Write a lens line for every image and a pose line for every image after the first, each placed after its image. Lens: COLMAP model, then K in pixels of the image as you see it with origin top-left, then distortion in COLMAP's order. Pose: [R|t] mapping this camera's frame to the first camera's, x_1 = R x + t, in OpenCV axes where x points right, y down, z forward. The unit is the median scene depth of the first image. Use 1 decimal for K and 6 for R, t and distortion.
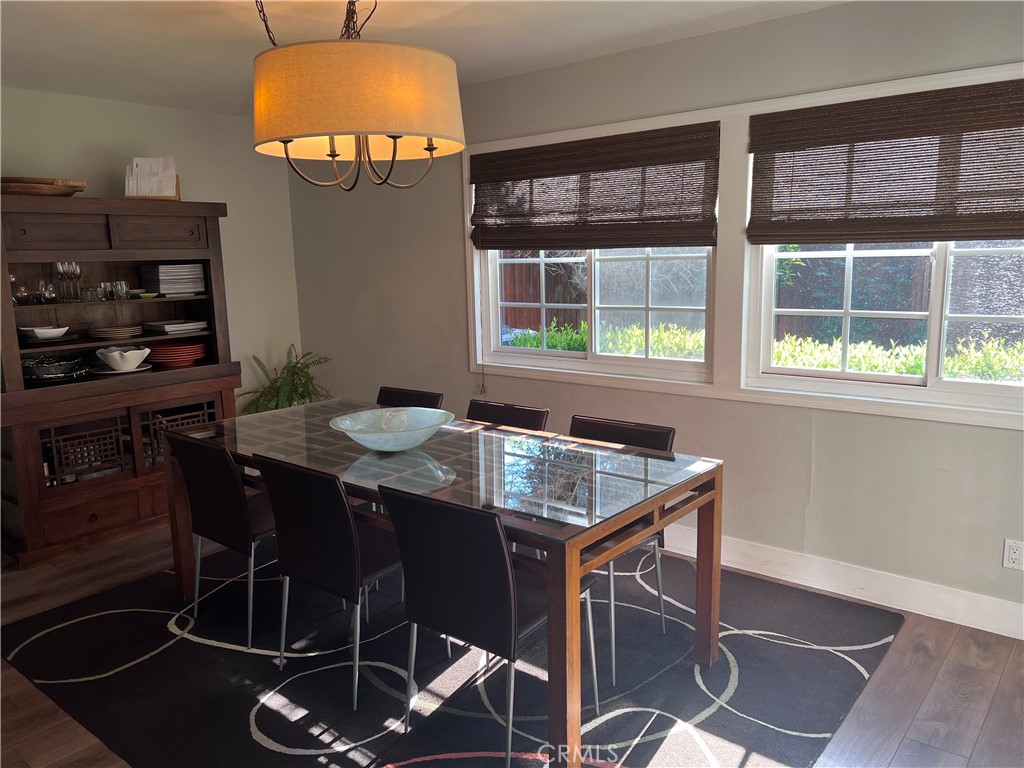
lens RADIAL K [[772.0, 0, 510.8], [0, 772.0, 392.8], [0, 0, 1]] dist [-0.004141, -0.030429]
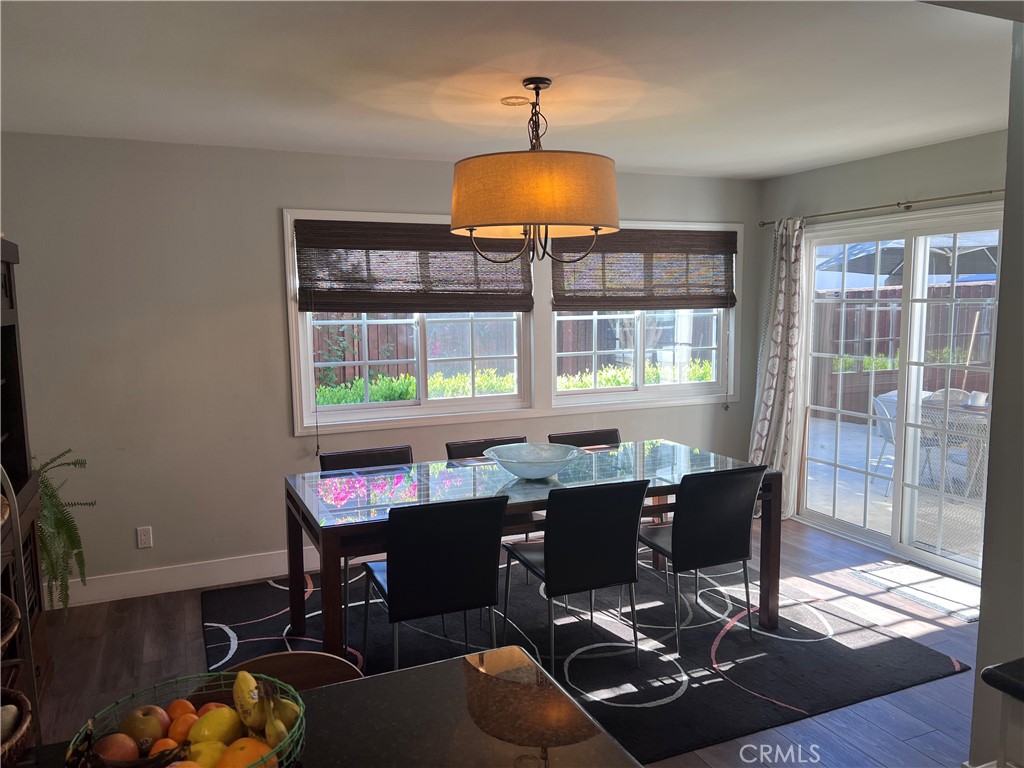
lens RADIAL K [[772.0, 0, 513.9], [0, 772.0, 380.9], [0, 0, 1]] dist [-0.004141, -0.030429]
pose [[0.446455, -0.073815, 0.891756, -0.987019], [0.152369, 0.988308, 0.005524, -0.071743], [-0.881738, 0.133410, 0.452482, 0.373530]]
